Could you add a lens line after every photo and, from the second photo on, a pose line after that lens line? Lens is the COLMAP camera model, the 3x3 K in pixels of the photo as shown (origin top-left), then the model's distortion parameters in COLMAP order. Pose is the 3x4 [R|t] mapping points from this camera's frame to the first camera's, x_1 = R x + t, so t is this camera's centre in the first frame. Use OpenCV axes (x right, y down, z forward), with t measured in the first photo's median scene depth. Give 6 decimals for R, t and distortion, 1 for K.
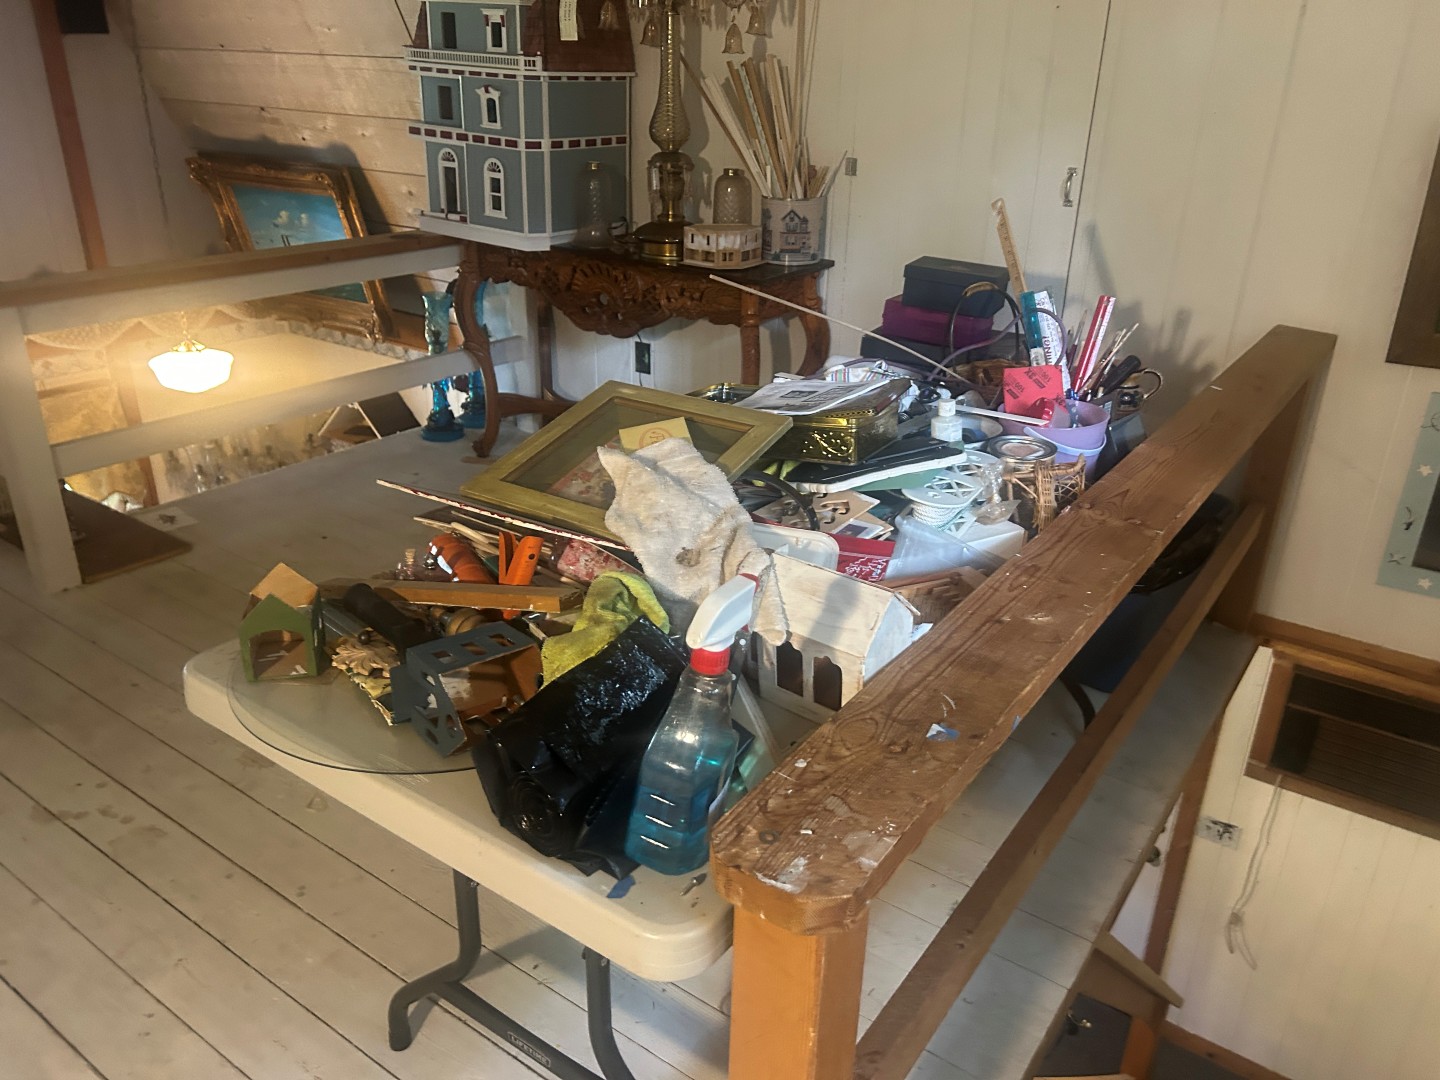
lens RADIAL K [[1108.6, 0, 723.1], [0, 1108.6, 544.9], [0, 0, 1]] dist [0.067079, -0.082603]
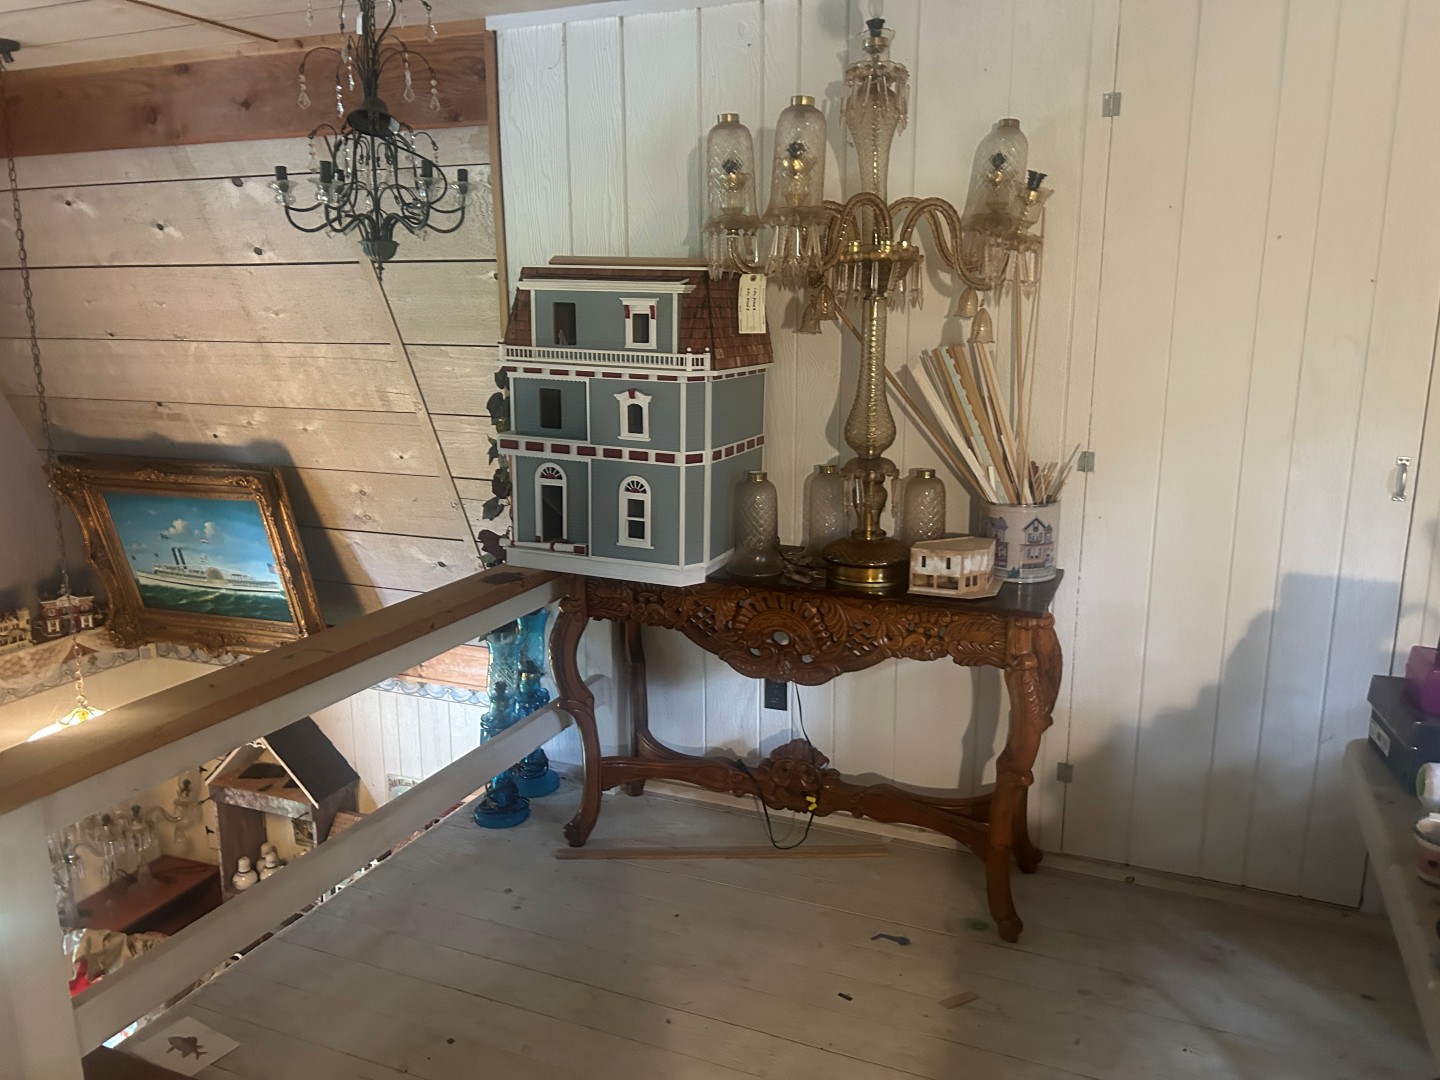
lens RADIAL K [[1108.6, 0, 756.2], [0, 1108.6, 543.7], [0, 0, 1]] dist [0.067079, -0.082603]
pose [[0.972960, -0.073996, 0.218802, -0.291043], [0.115940, 0.975769, -0.185562, -0.145478], [-0.199769, 0.205912, 0.957963, 0.253258]]
